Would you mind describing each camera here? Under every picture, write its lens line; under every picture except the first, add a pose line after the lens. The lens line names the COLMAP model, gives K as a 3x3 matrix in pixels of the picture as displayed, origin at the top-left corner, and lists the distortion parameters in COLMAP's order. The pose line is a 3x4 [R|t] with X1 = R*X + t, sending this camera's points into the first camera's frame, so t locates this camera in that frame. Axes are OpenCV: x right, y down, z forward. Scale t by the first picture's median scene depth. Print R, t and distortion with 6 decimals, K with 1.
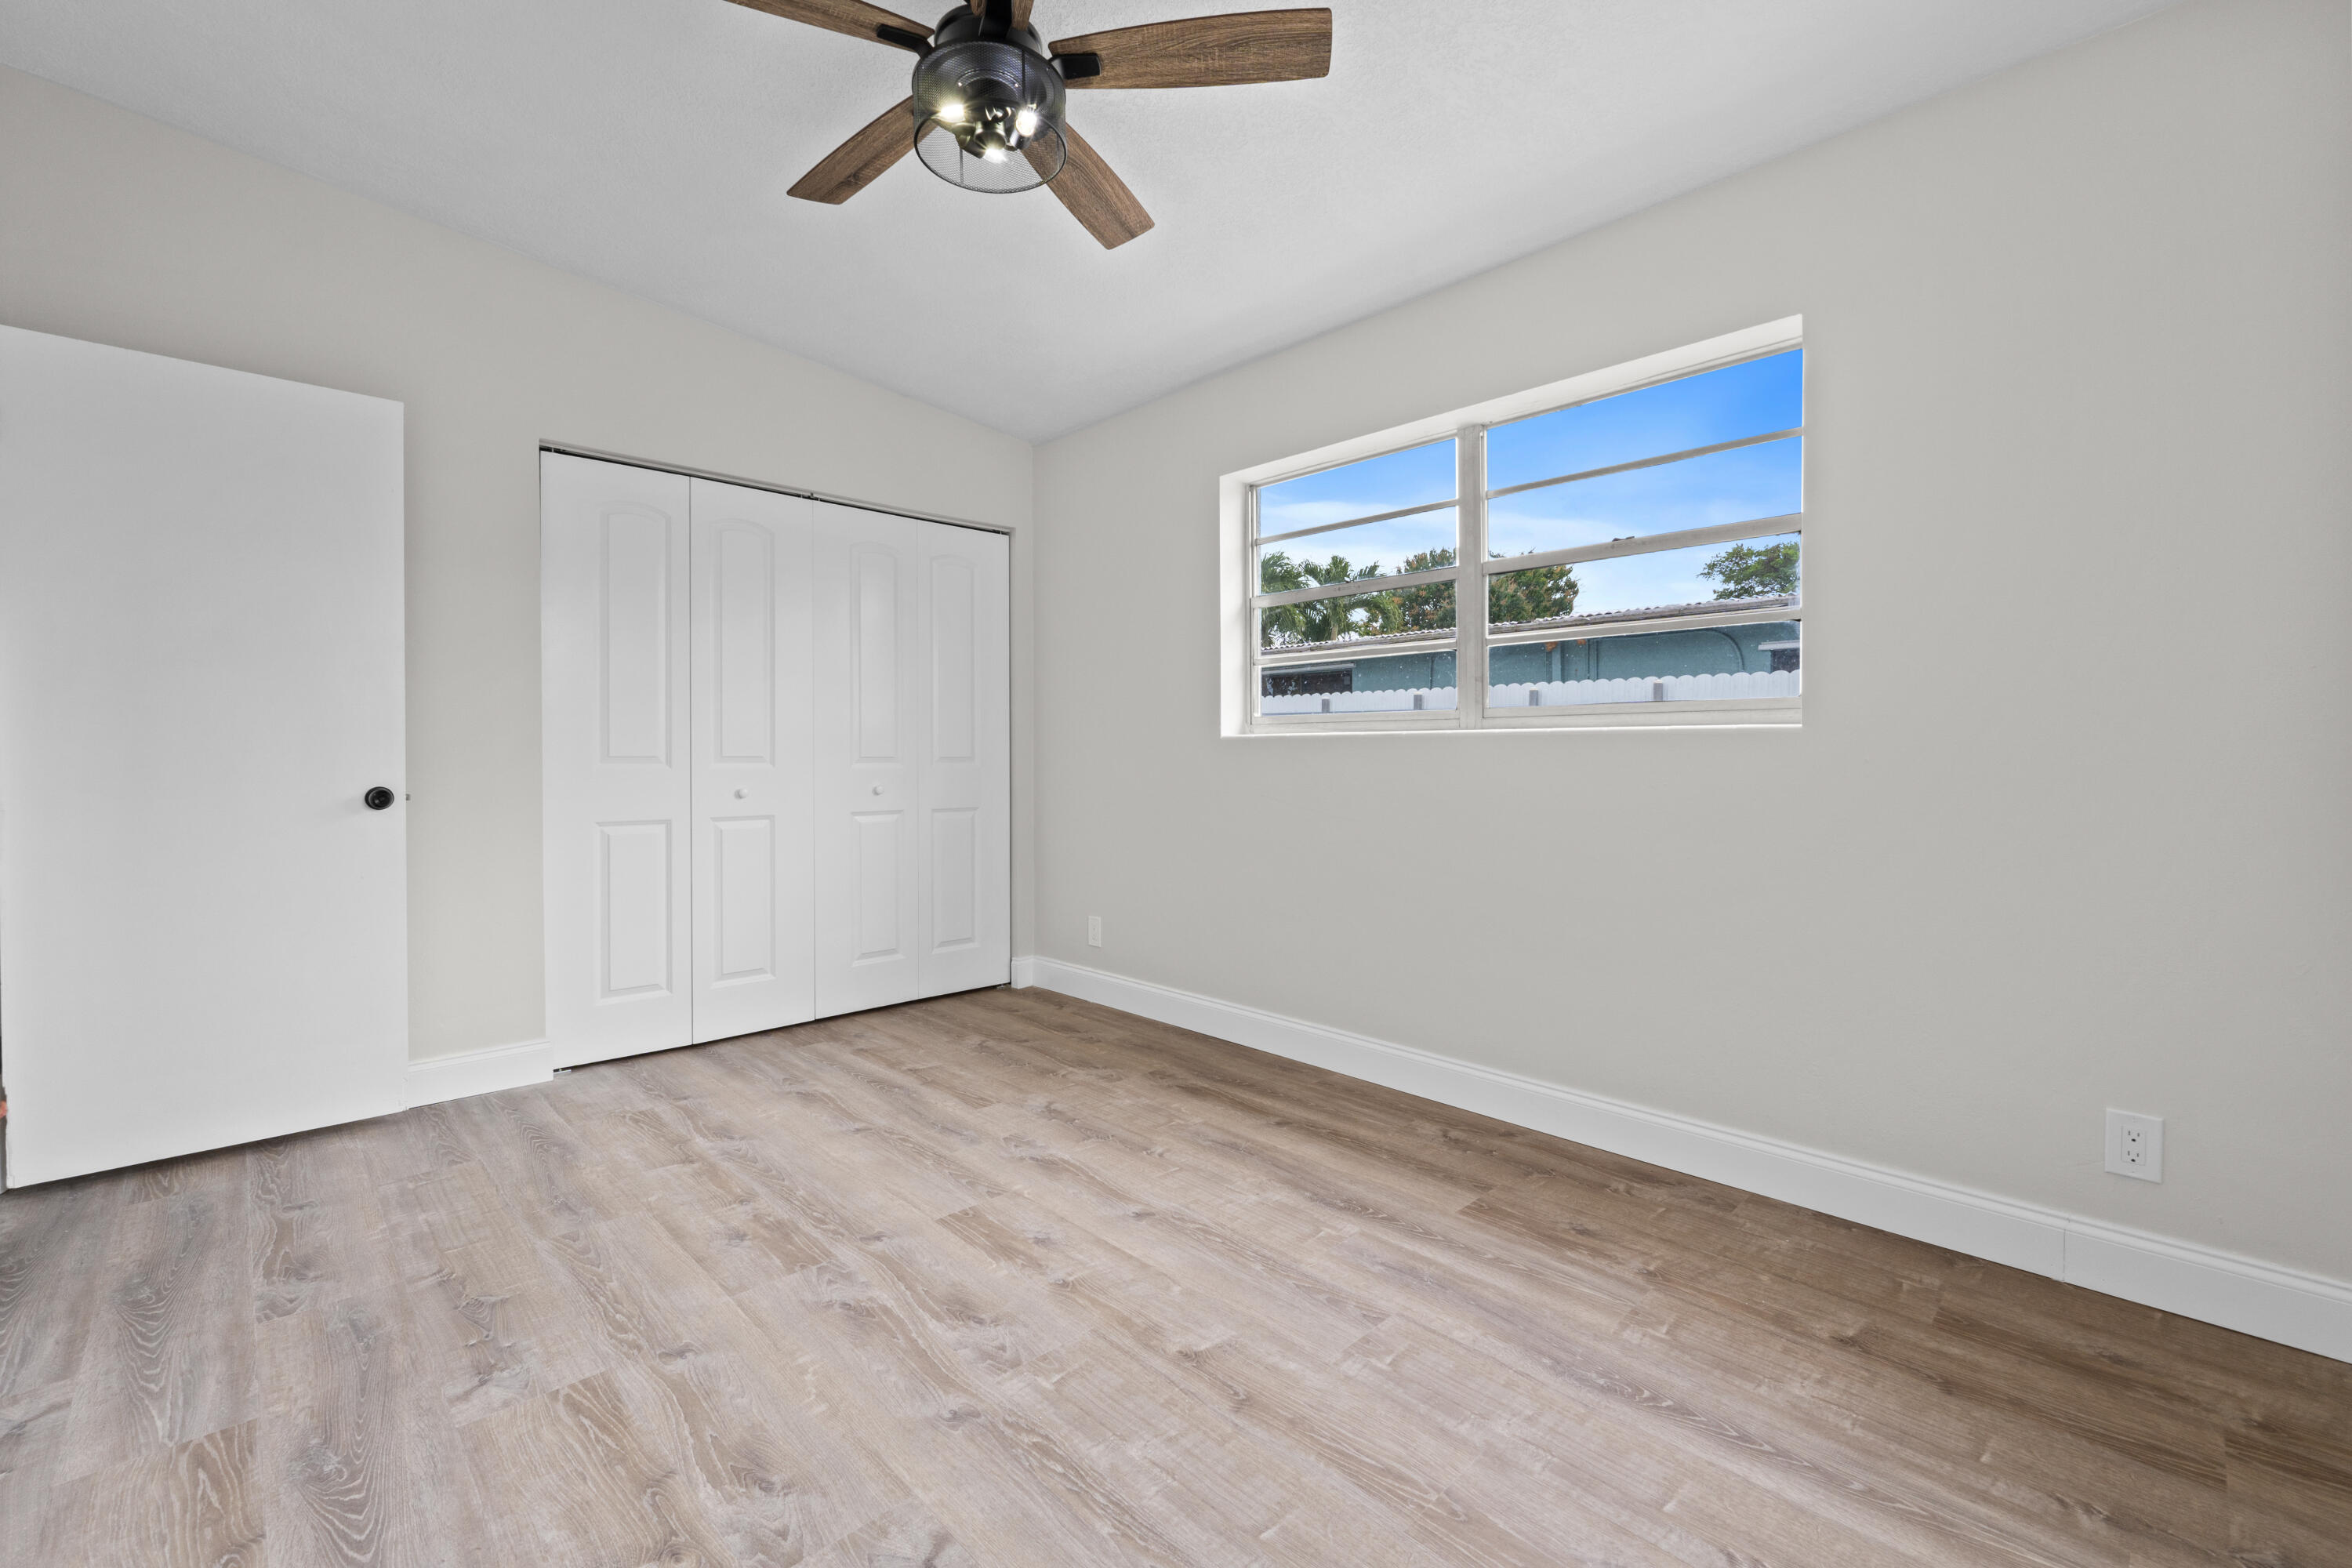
lens RADIAL K [[994.6, 0, 1161.5], [0, 994.6, 775.1], [0, 0, 1]] dist [-0.005767, -0.000912]
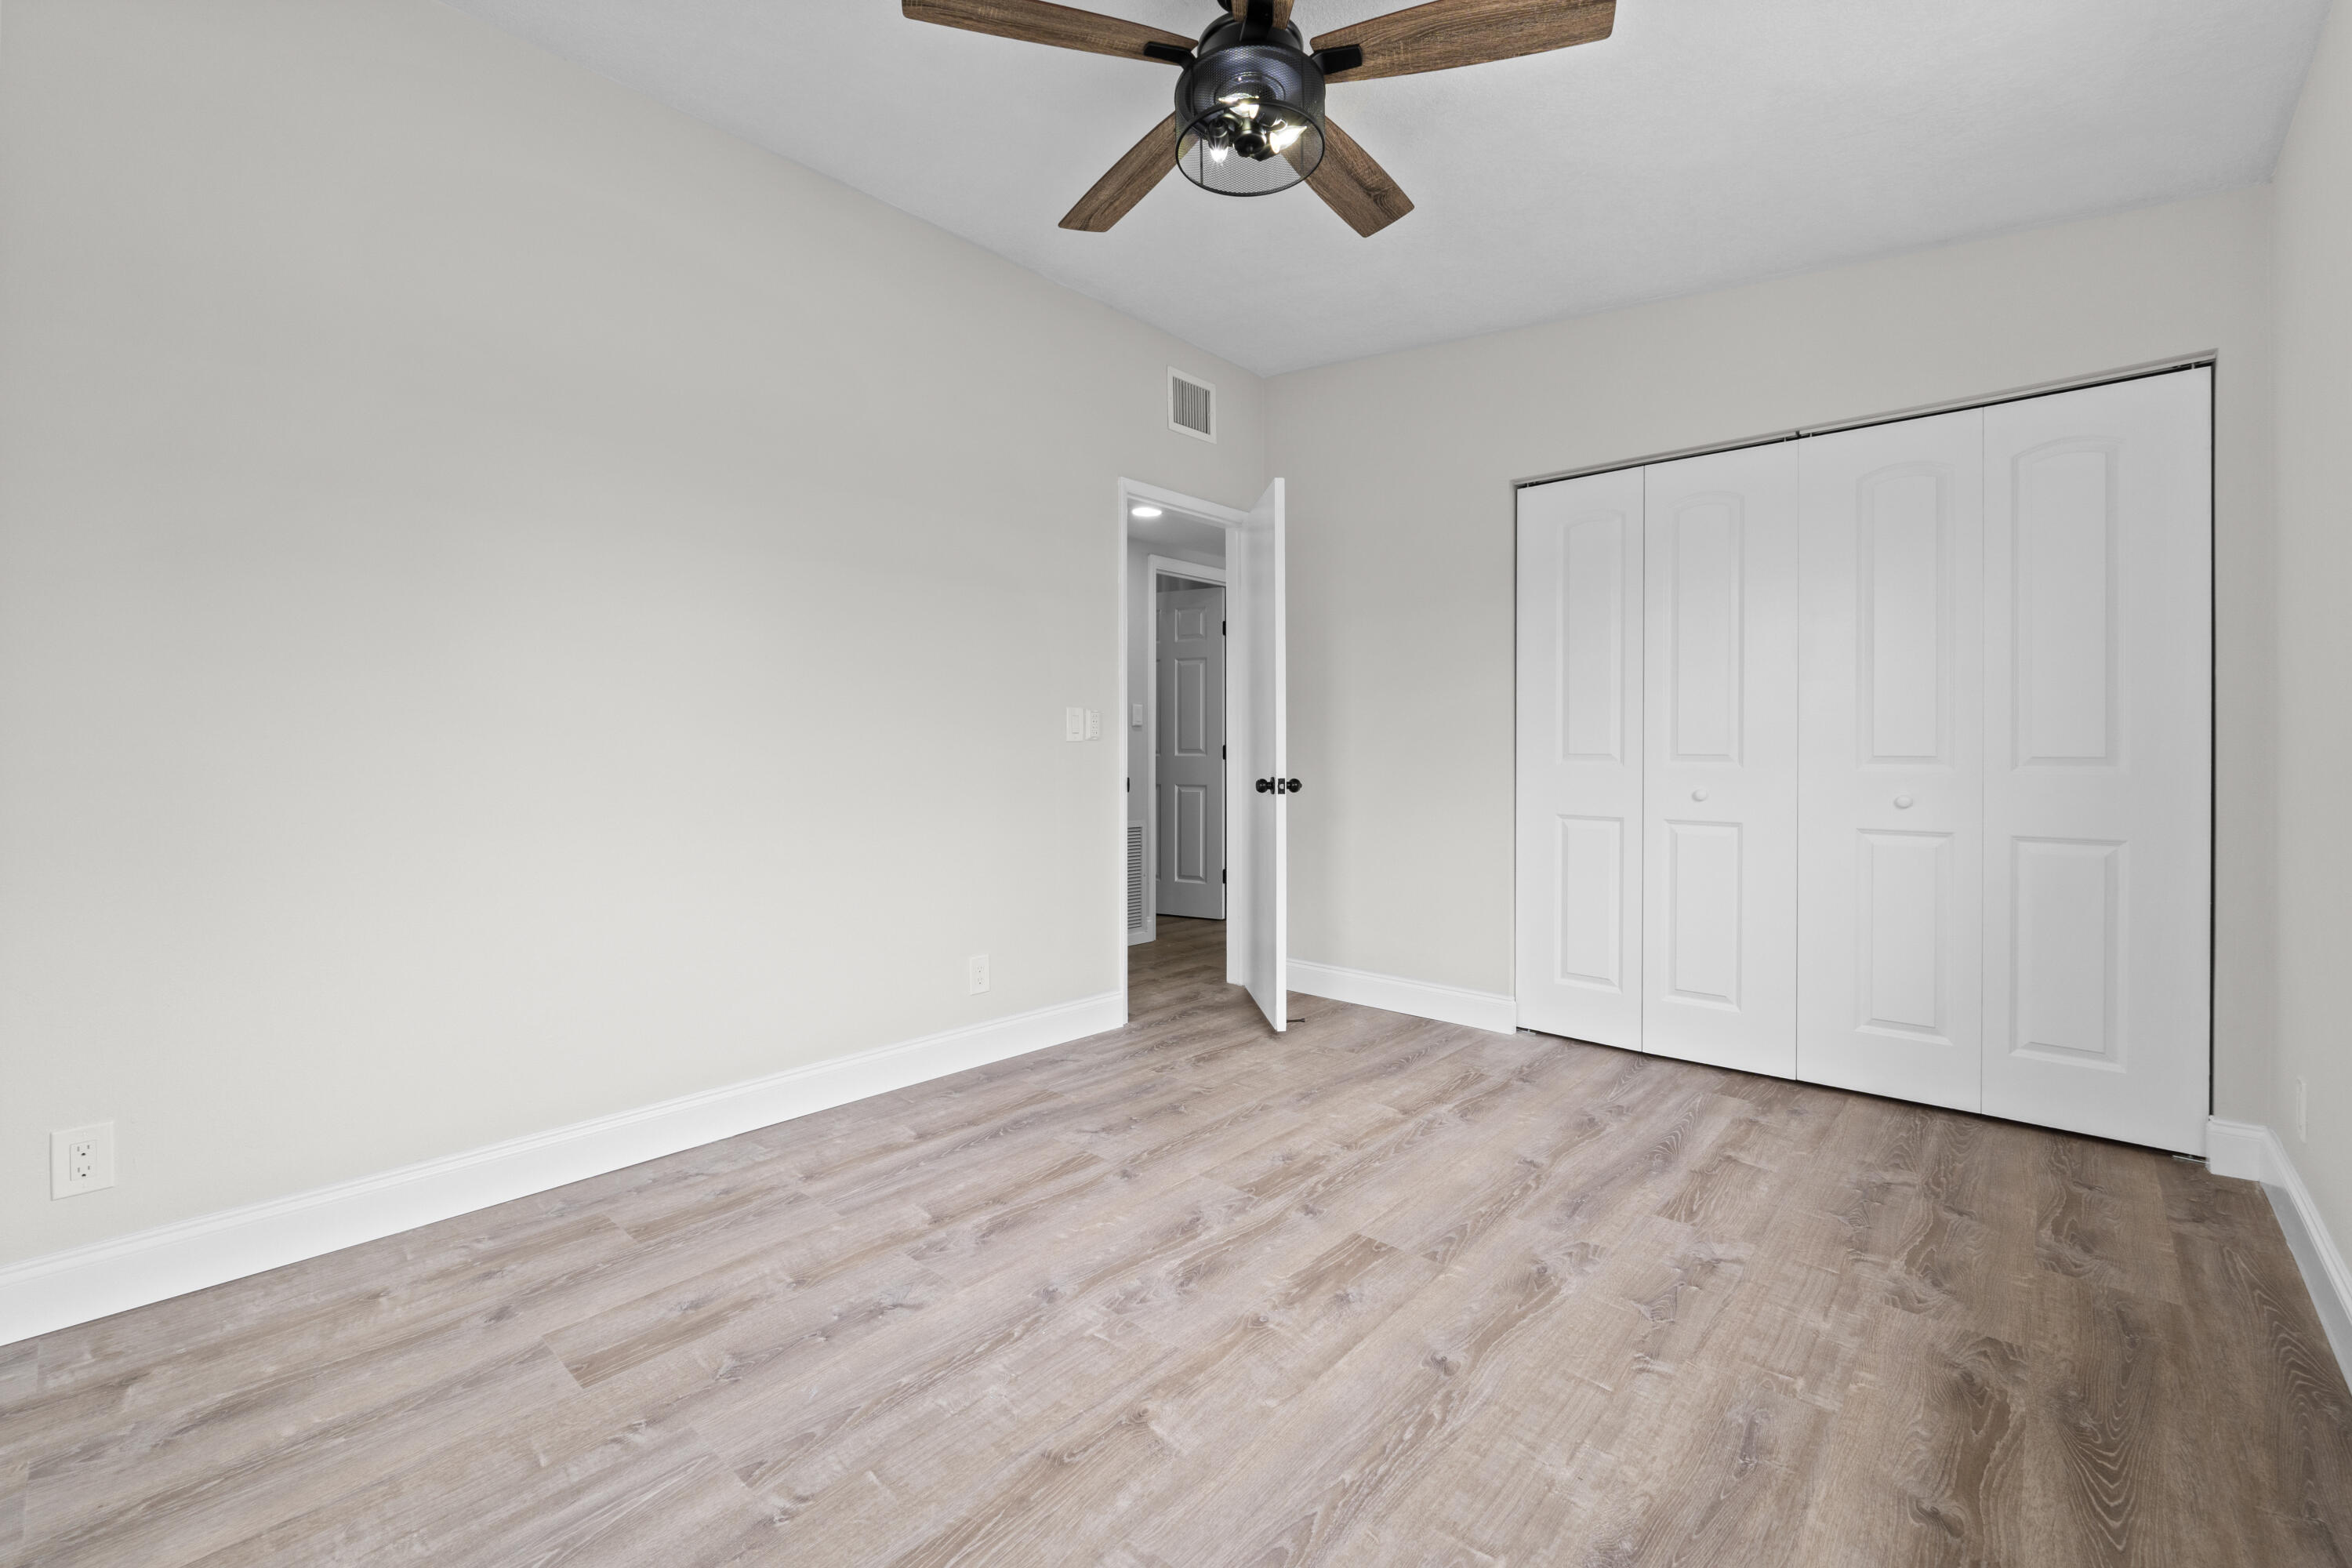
lens RADIAL K [[994.6, 0, 1178.9], [0, 994.6, 766.9], [0, 0, 1]] dist [-0.005767, -0.000912]
pose [[0.068574, 0.016421, -0.997511, 0.616011], [-0.020637, 0.999674, 0.015038, -0.015902], [0.997433, 0.019554, 0.068891, 0.641609]]
